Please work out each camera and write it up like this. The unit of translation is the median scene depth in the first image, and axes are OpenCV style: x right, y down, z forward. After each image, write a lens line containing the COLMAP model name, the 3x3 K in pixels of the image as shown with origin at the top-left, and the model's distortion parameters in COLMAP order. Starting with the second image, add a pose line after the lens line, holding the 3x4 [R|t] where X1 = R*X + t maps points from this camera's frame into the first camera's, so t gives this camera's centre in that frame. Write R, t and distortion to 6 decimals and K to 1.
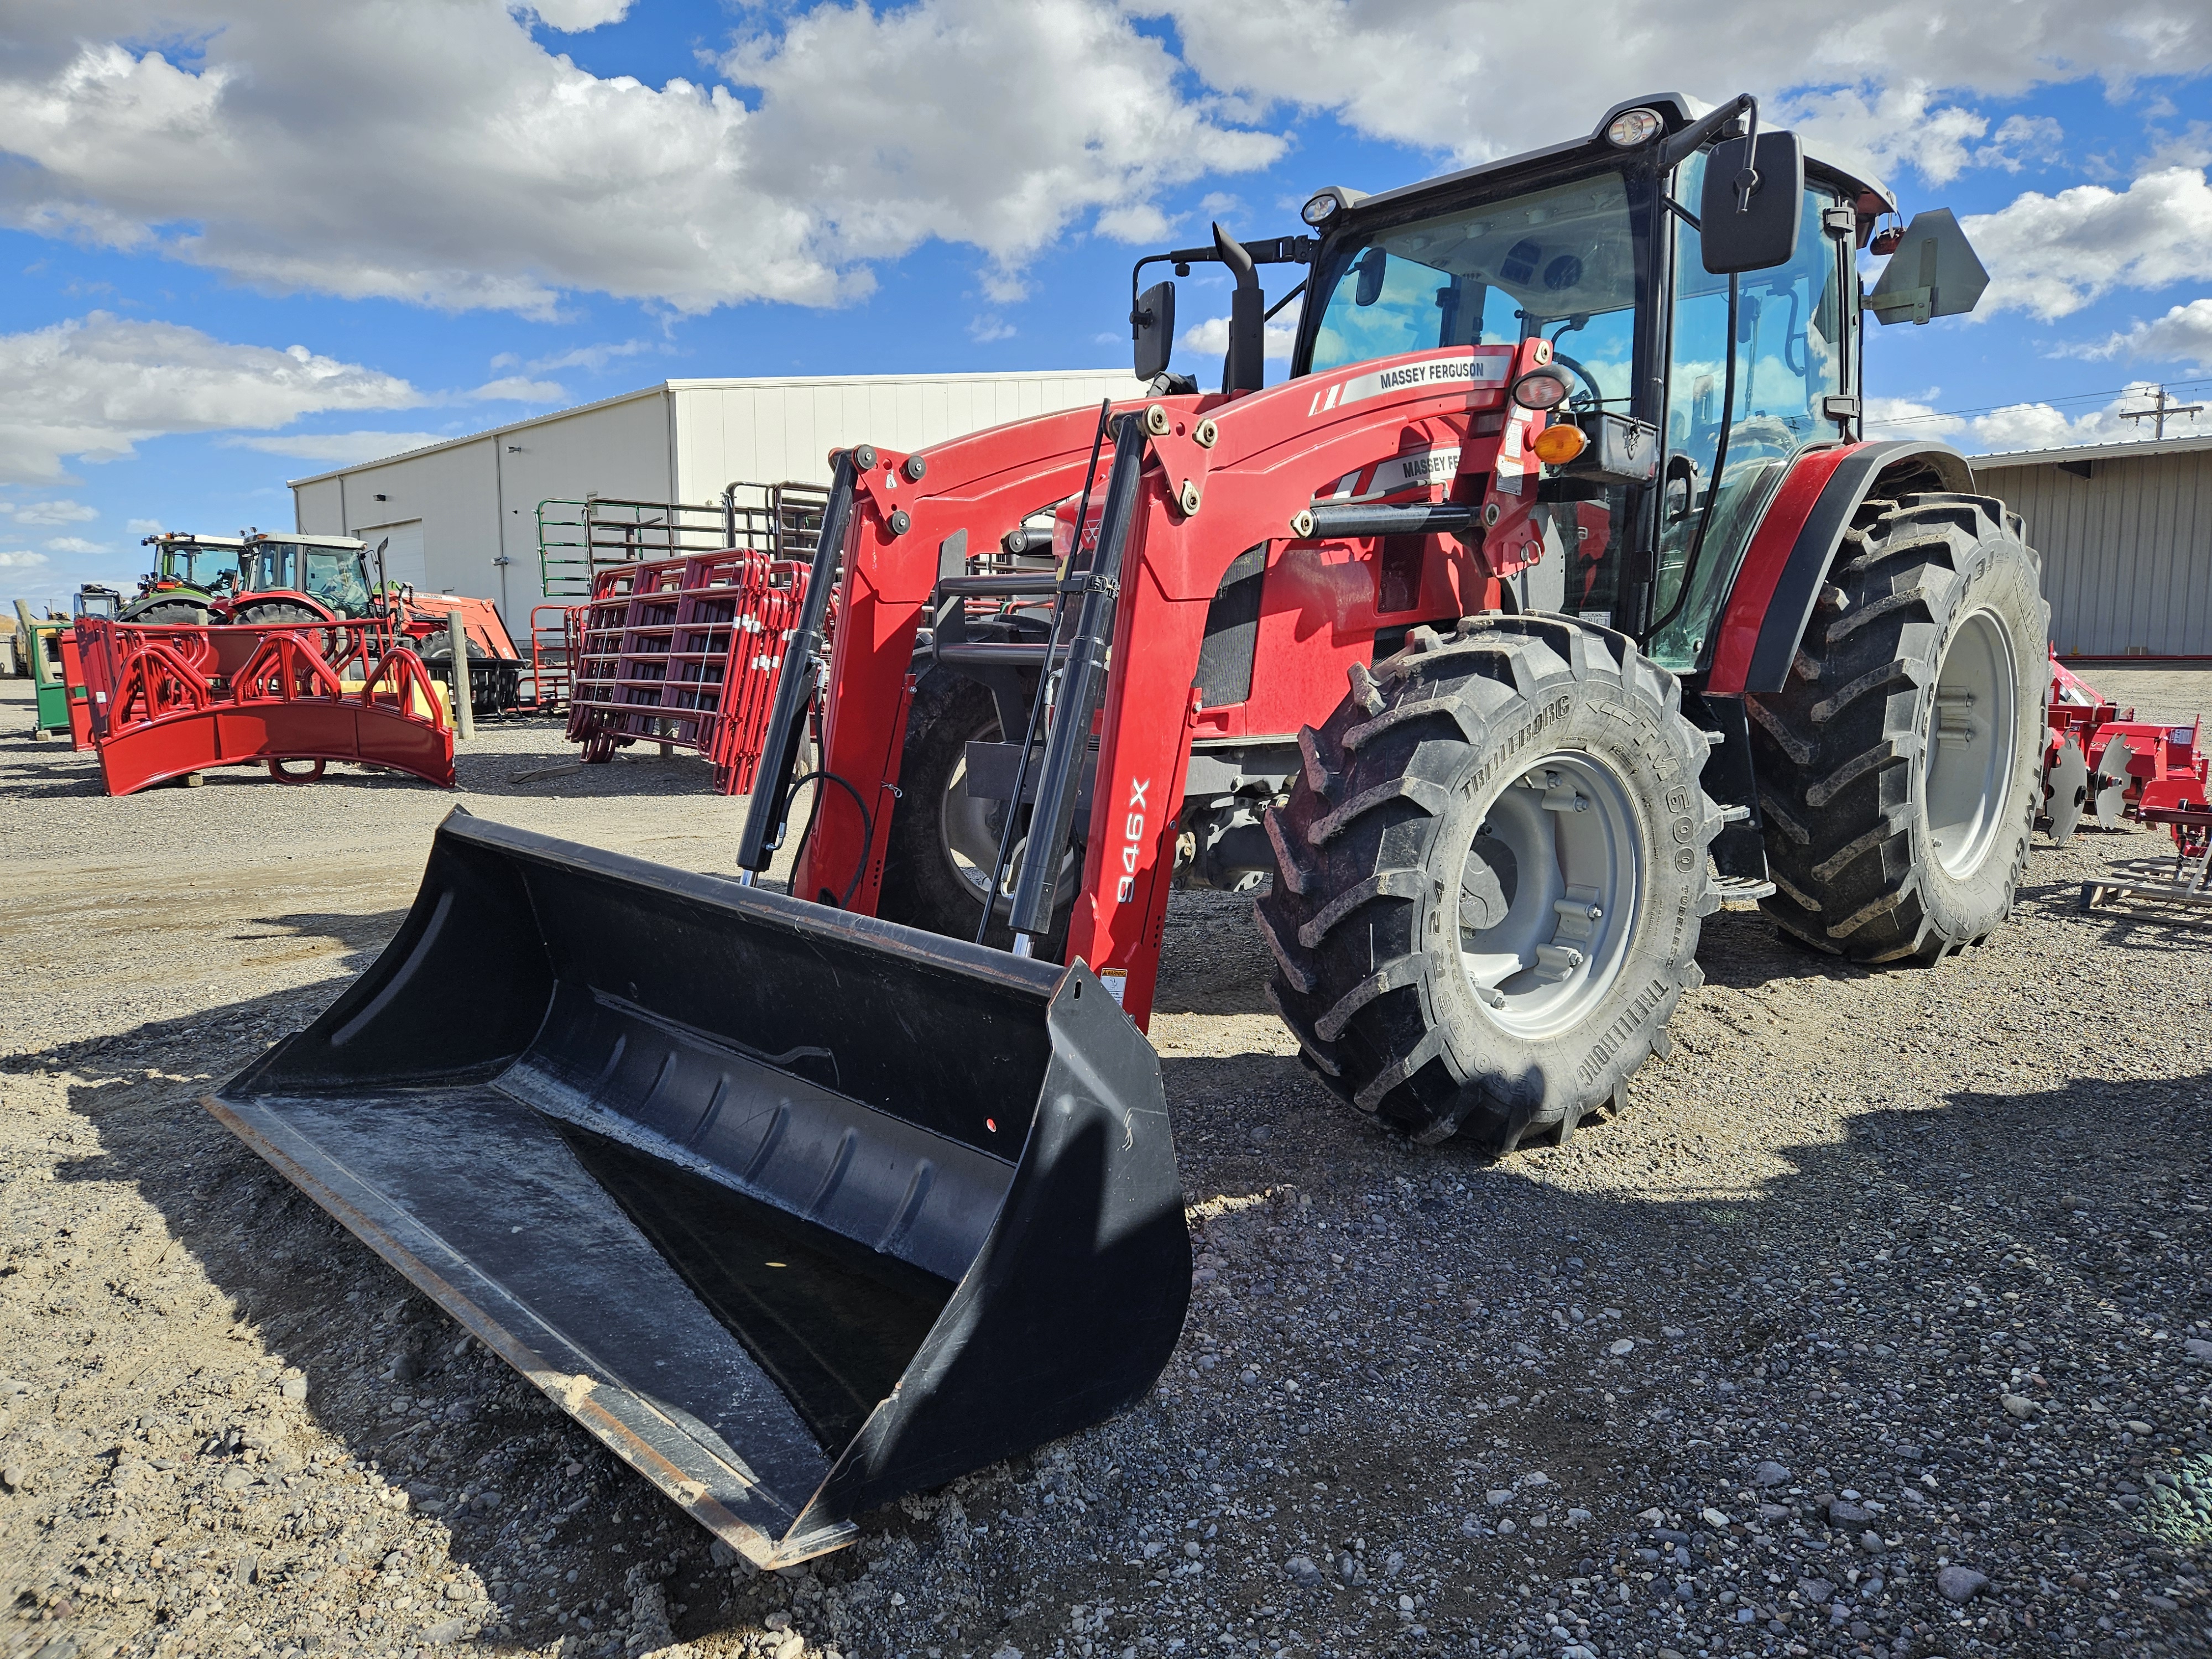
lens RADIAL K [[1464.8, 0, 1104.7], [0, 1464.8, 802.6], [0, 0, 1]] dist [0.062617, -0.051417]
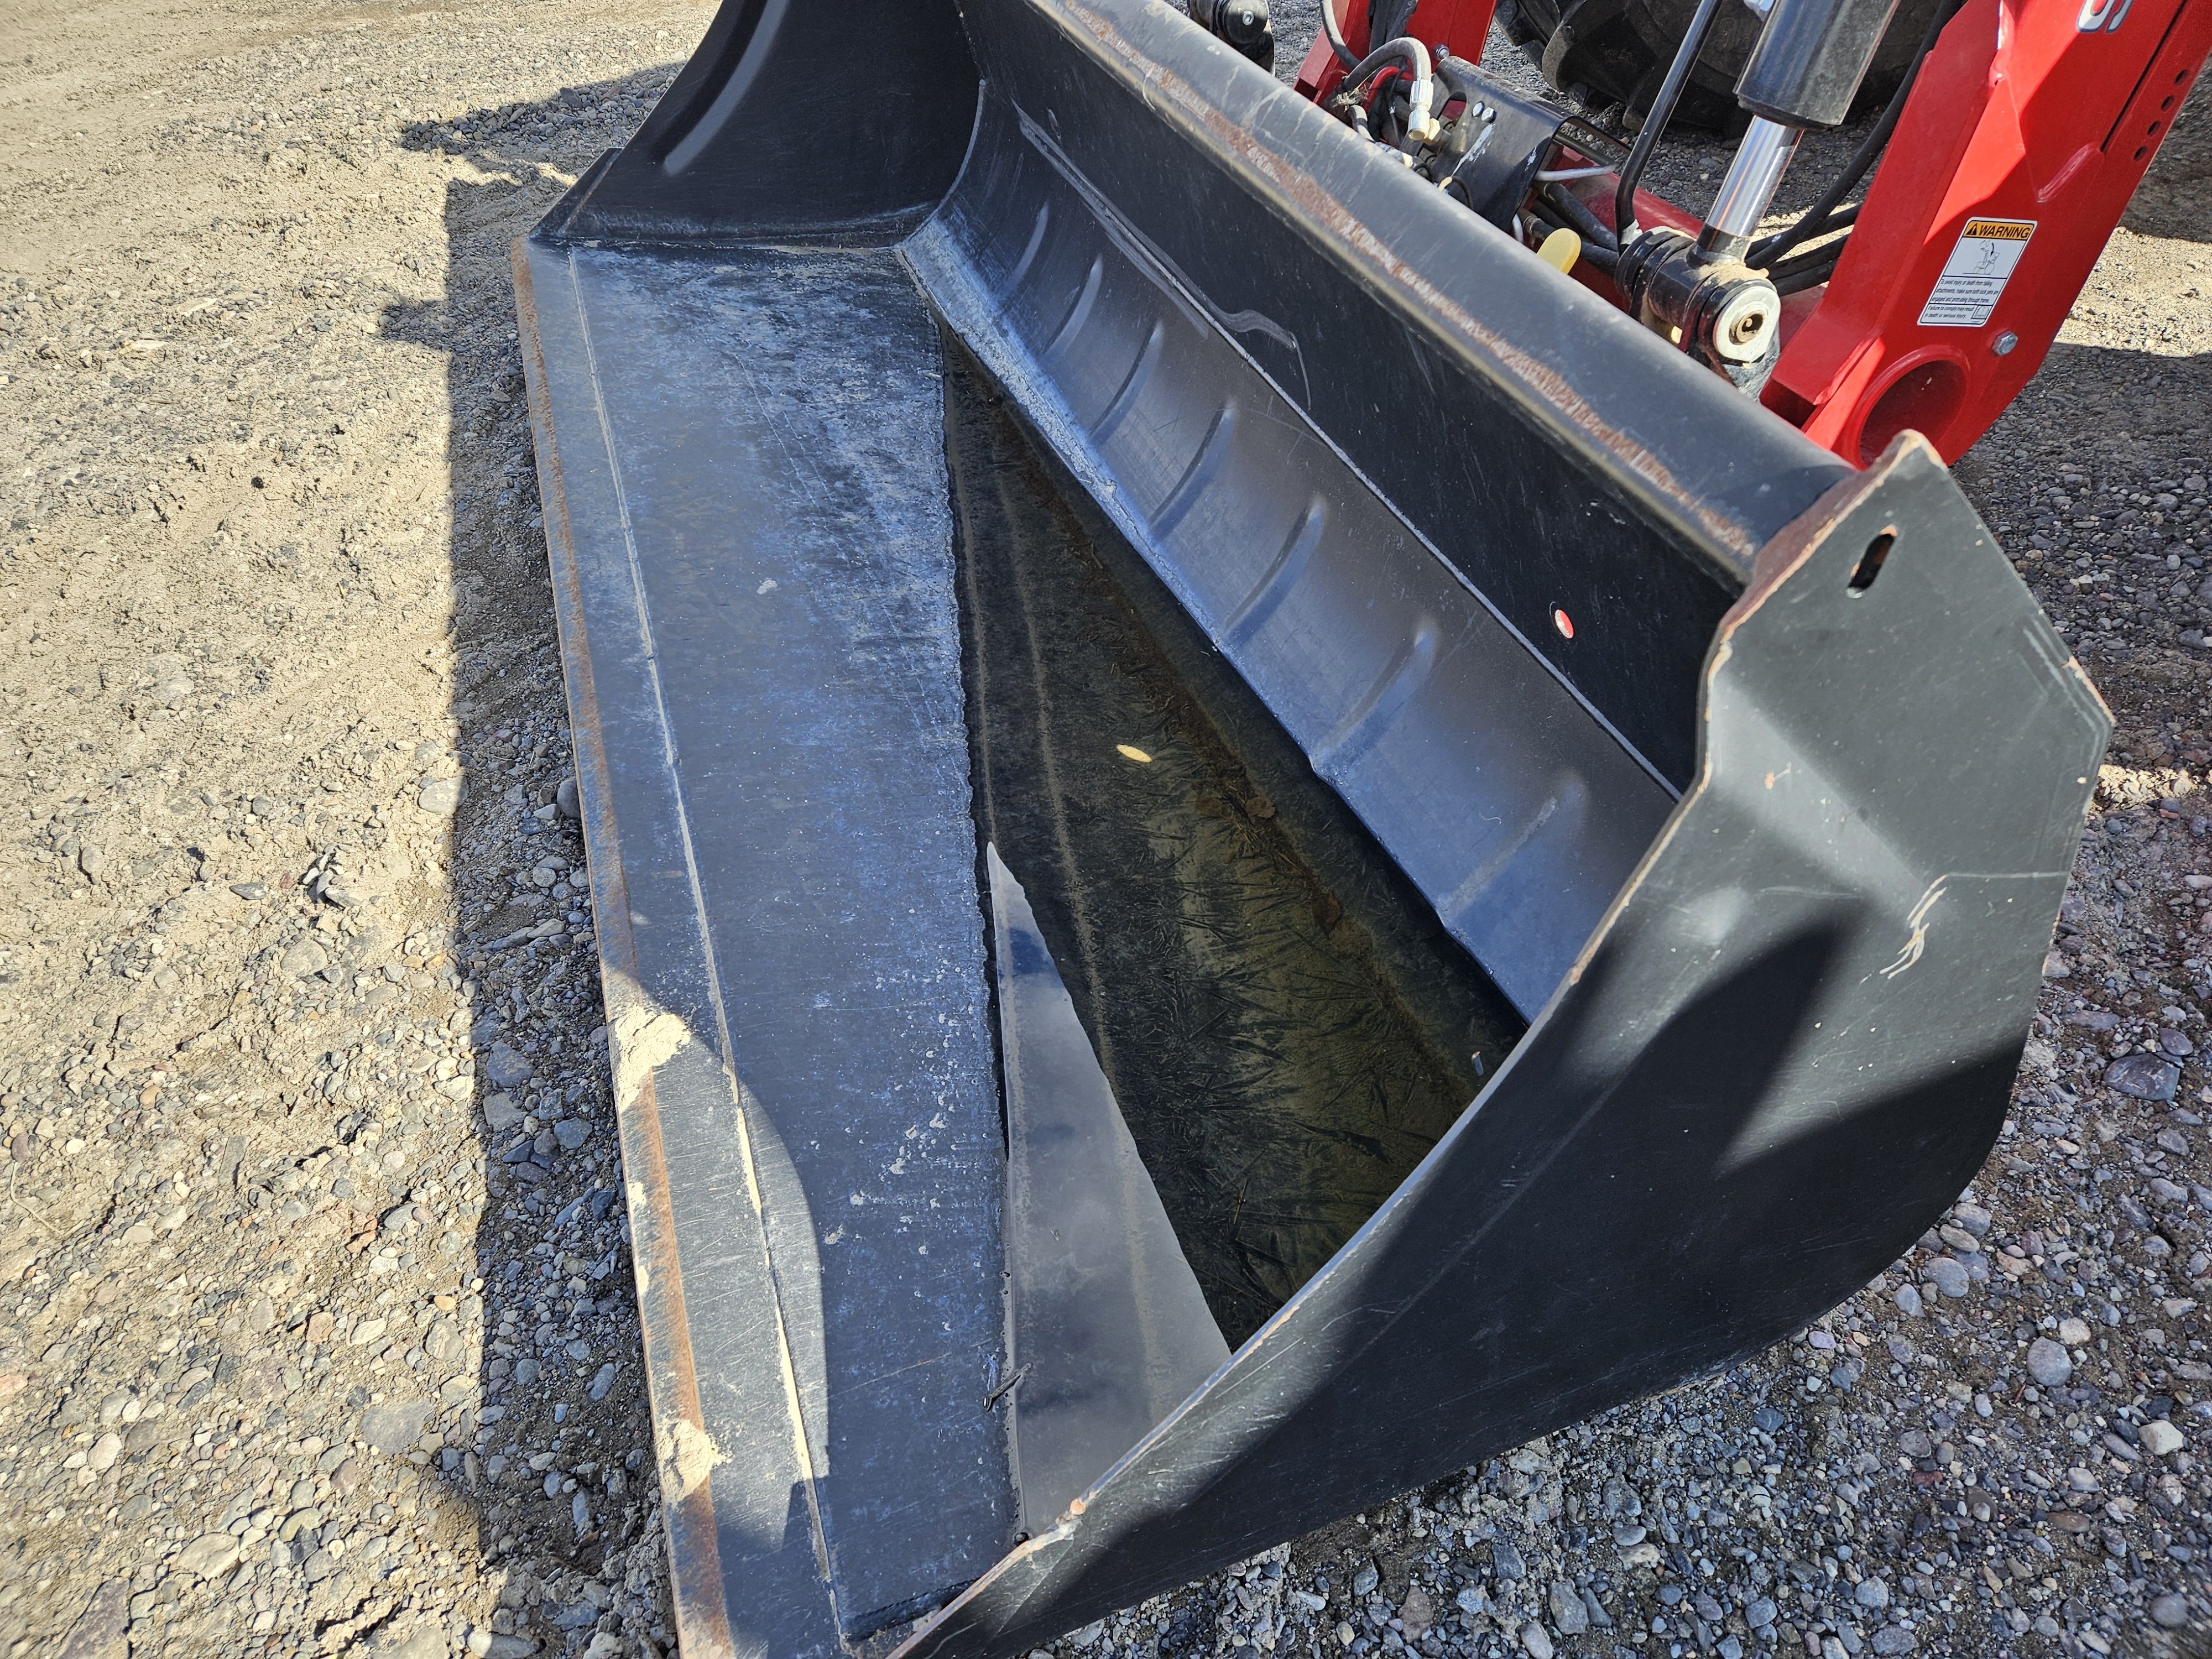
lens RADIAL K [[1464.8, 0, 1104.7], [0, 1464.8, 802.6], [0, 0, 1]] dist [0.062617, -0.051417]
pose [[0.895635, 0.253032, -0.365803, -0.023069], [0.005534, 0.816016, 0.578003, 0.008406], [0.444755, -0.519705, 0.729452, 0.517764]]
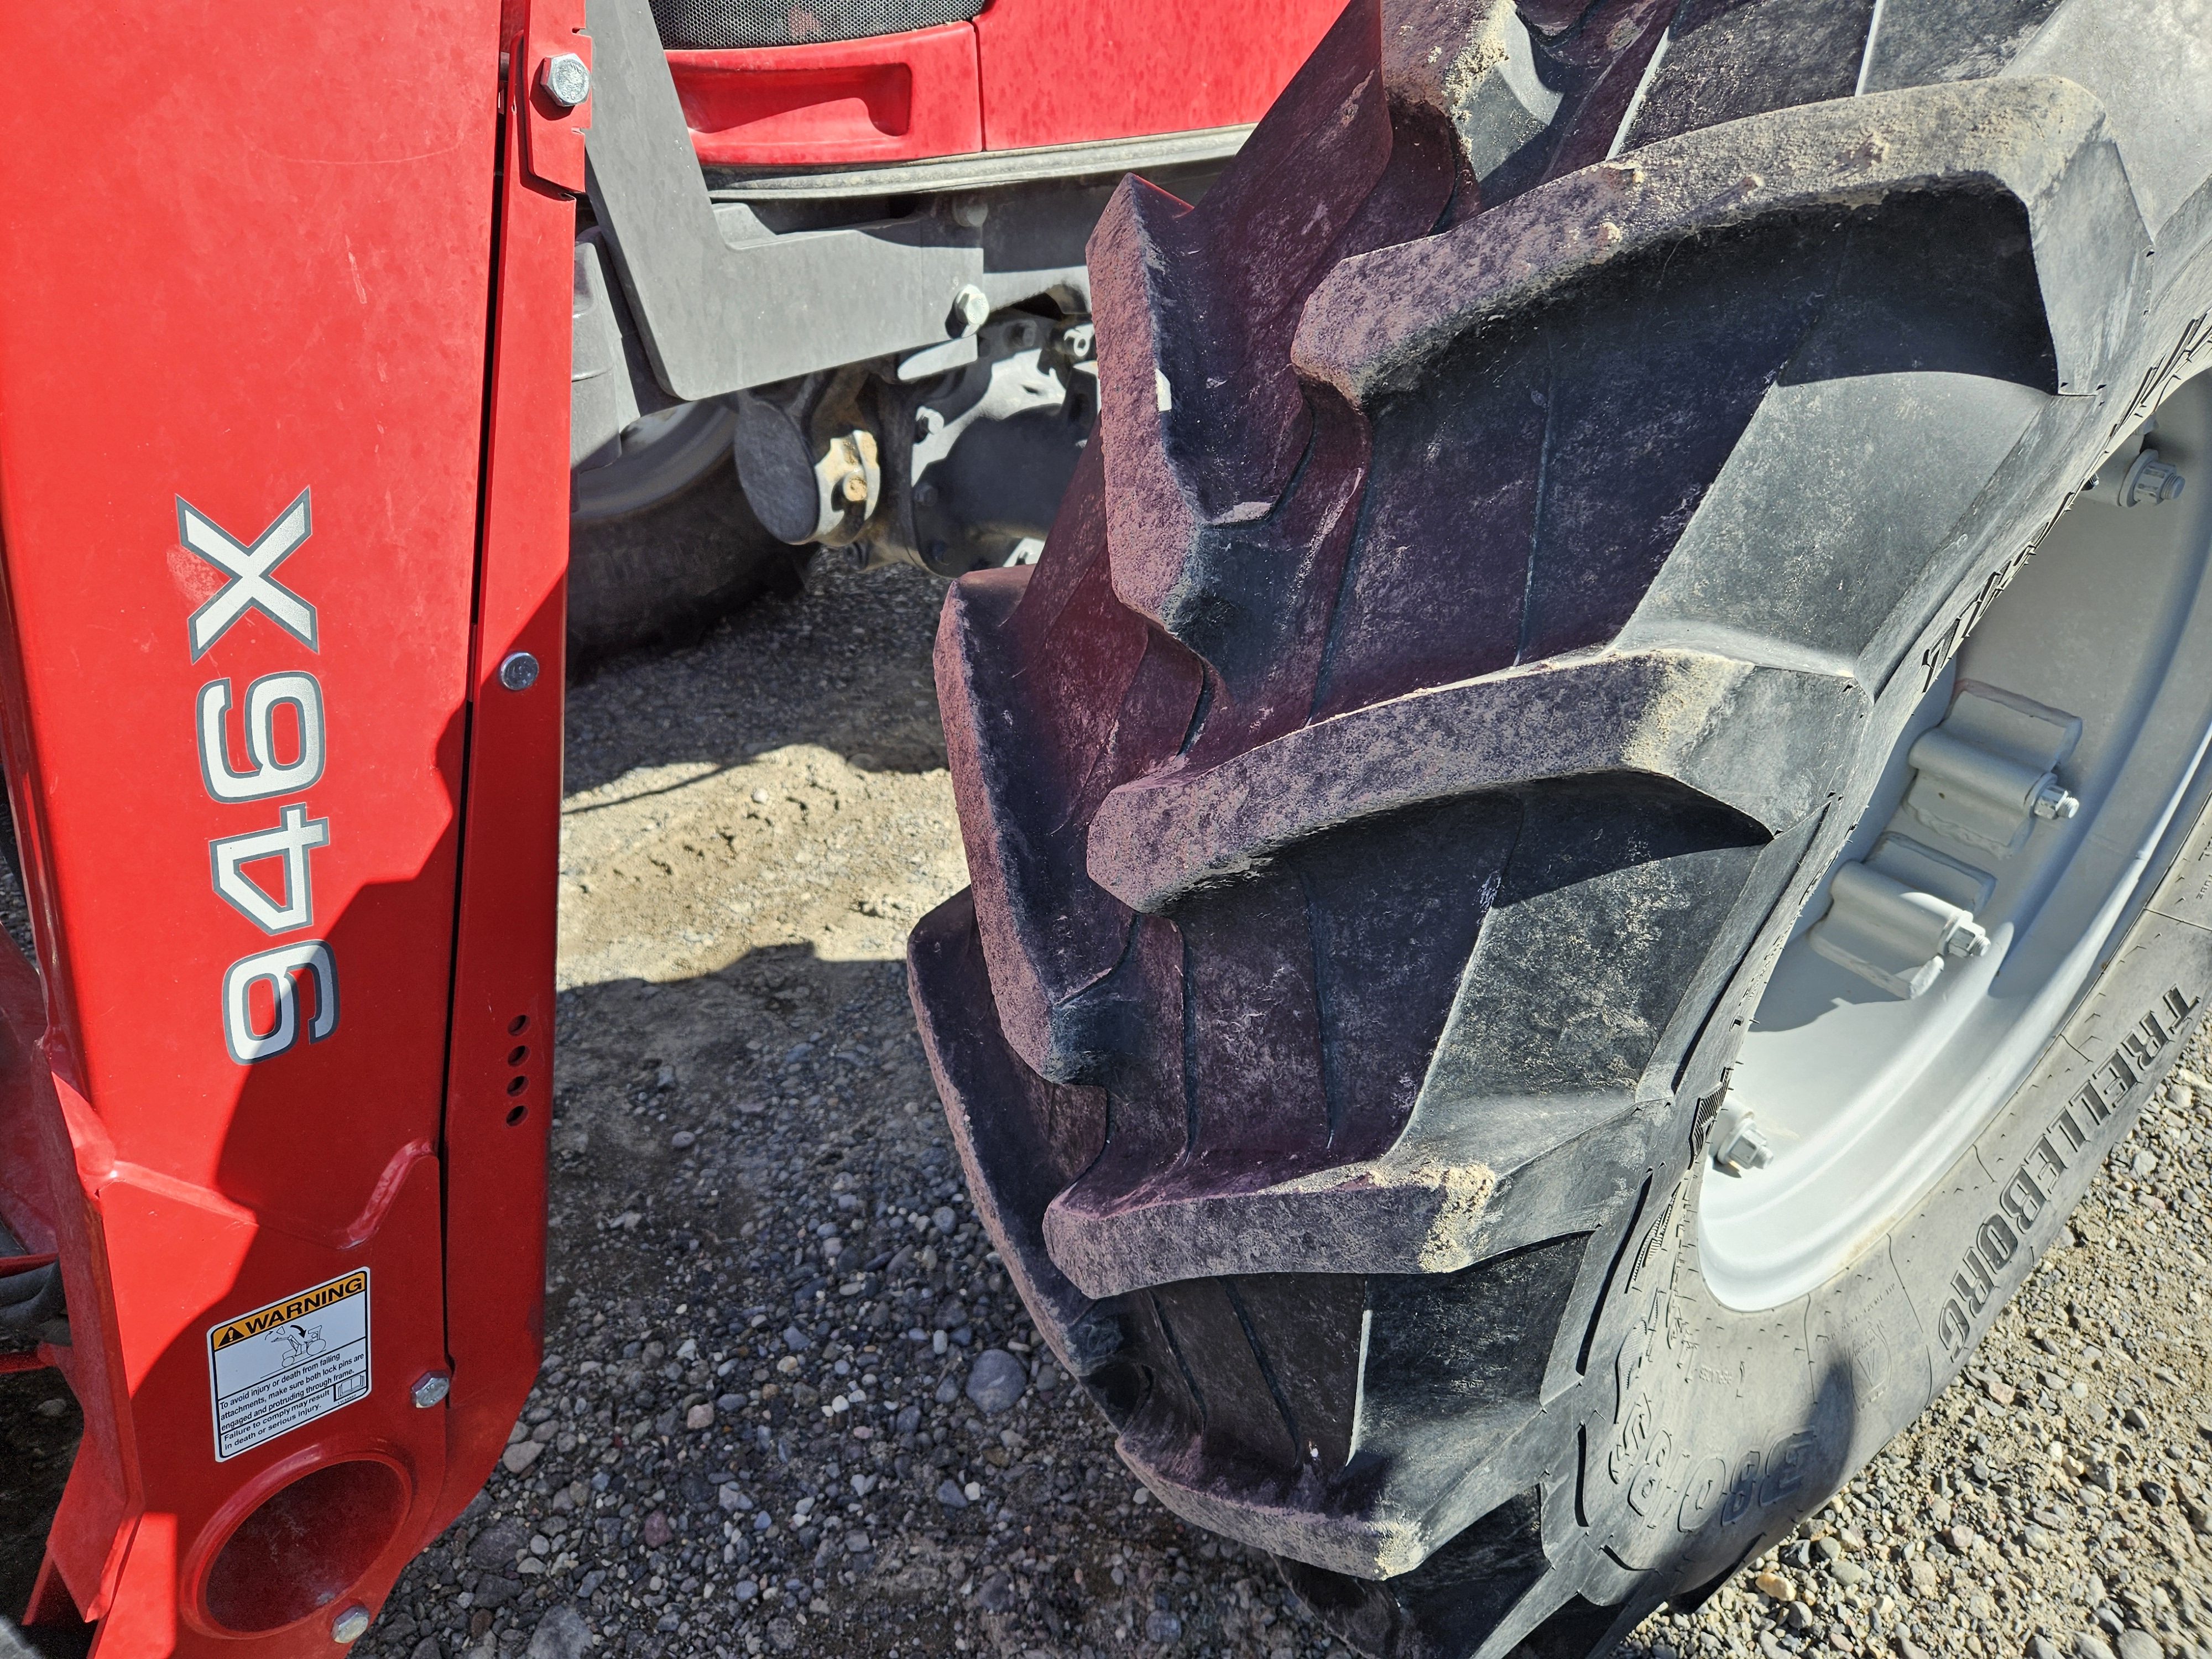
lens RADIAL K [[1464.8, 0, 1104.7], [0, 1464.8, 802.6], [0, 0, 1]] dist [0.062617, -0.051417]
pose [[0.999327, 0.001759, 0.036647, 0.131061], [-0.017416, 0.901886, 0.431624, -0.067180], [-0.032292, -0.431971, 0.901309, 0.807846]]
